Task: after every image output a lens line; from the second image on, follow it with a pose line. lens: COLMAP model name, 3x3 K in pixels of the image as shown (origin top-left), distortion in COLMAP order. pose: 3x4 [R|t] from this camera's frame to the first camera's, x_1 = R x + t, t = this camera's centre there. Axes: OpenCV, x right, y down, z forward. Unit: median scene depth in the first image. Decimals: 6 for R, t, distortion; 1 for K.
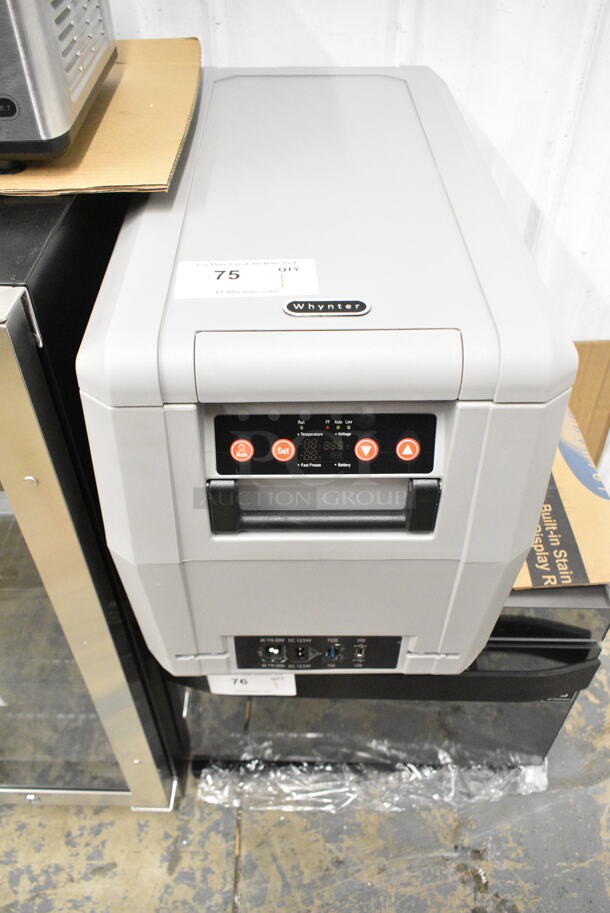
lens RADIAL K [[698.8, 0, 300.6], [0, 698.8, 468.4], [0, 0, 1]] dist [-0.007262, 0.005243]
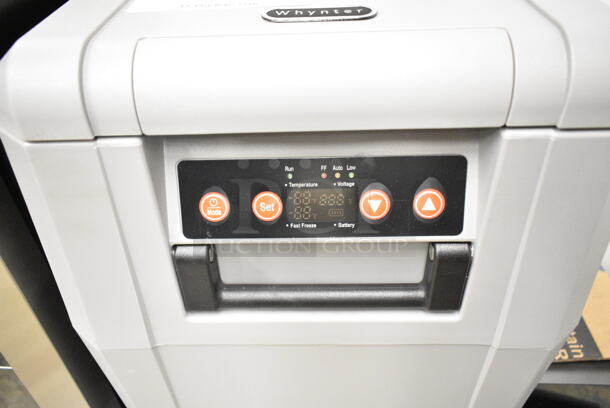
lens RADIAL K [[466.9, 0, 305.0], [0, 466.9, 204.0], [0, 0, 1]] dist [-0.007262, 0.005243]
pose [[0.999253, -0.008358, -0.037739, 0.036338], [0.004360, 0.994482, -0.104814, 0.025778], [0.038407, 0.104571, 0.993776, 0.482029]]
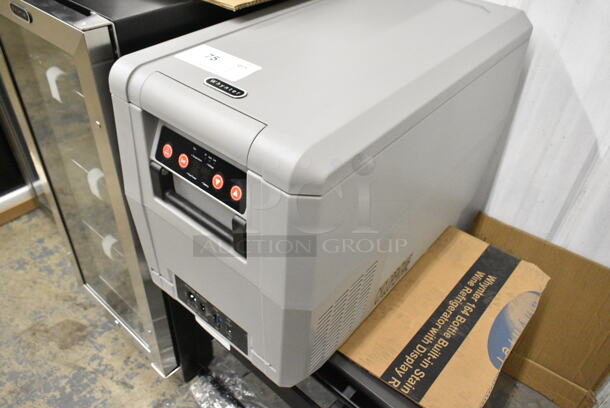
lens RADIAL K [[466.9, 0, 305.0], [0, 466.9, 204.0], [0, 0, 1]] dist [-0.007262, 0.005243]
pose [[0.767422, 0.445474, -0.461103, 0.745258], [-0.490012, 0.871320, 0.026250, -0.105892], [0.413462, 0.205801, 0.886958, 0.157471]]
